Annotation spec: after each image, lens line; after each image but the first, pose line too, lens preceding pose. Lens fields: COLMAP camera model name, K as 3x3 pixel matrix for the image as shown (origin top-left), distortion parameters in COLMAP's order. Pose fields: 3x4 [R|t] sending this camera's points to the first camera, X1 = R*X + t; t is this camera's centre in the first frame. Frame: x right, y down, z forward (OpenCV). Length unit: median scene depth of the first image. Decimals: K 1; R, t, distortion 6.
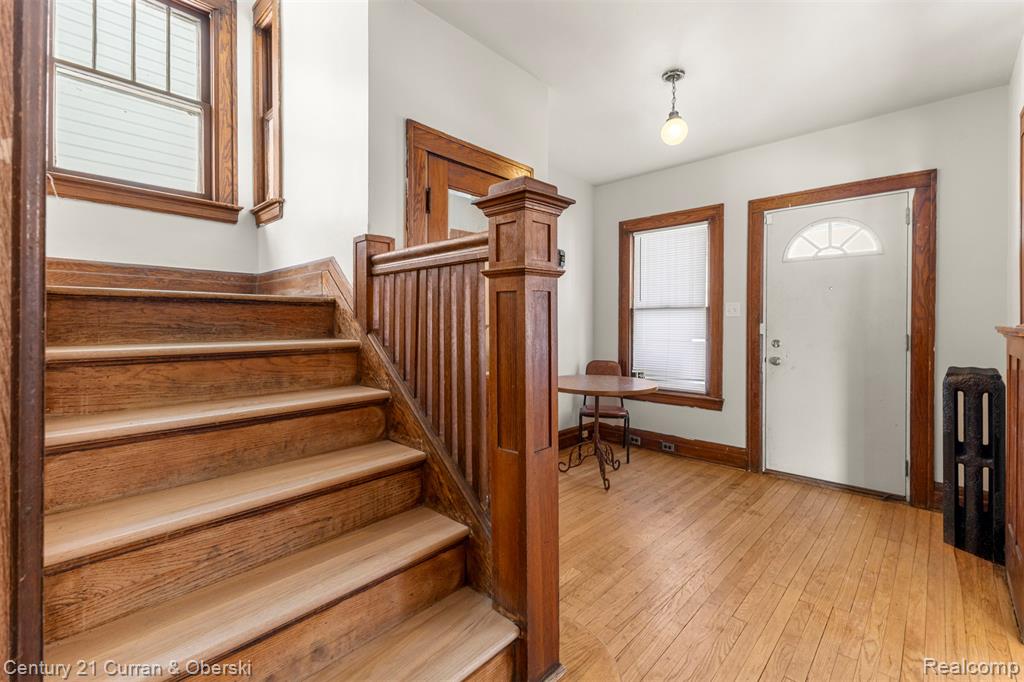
lens RADIAL K [[445.4, 0, 510.5], [0, 445.4, 326.8], [0, 0, 1]] dist [0.010203, -0.000077]
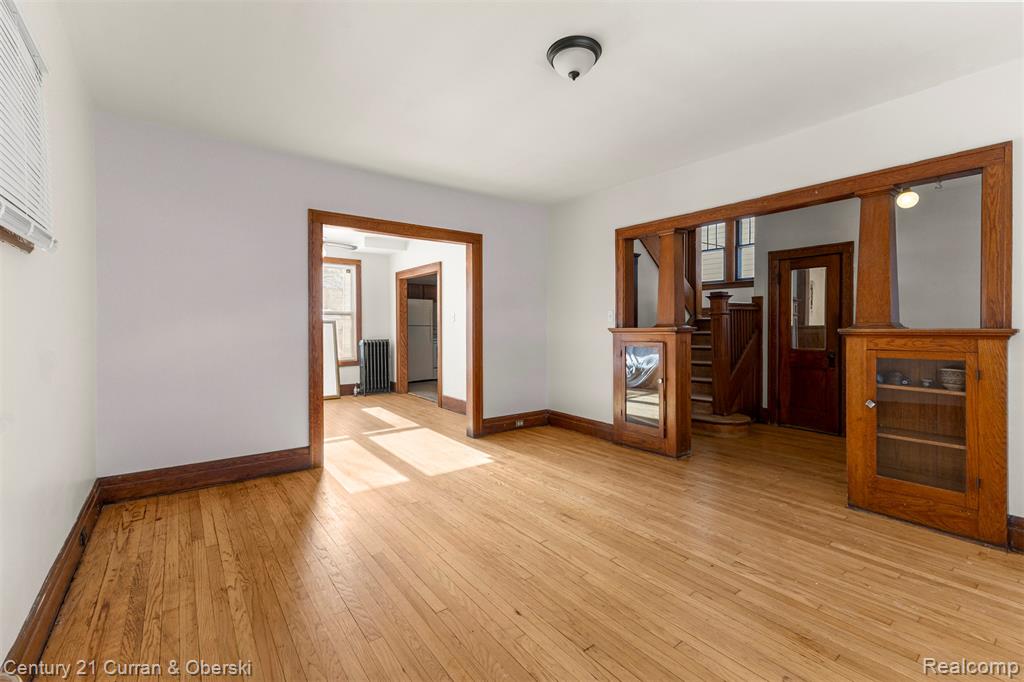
lens RADIAL K [[441.0, 0, 513.7], [0, 441.0, 332.2], [0, 0, 1]] dist [0.006968, -0.000388]
pose [[-0.164913, 0.013920, -0.986210, 1.498929], [0.001104, 0.999902, 0.013929, -0.005088], [0.986308, 0.001209, -0.164912, -0.054887]]
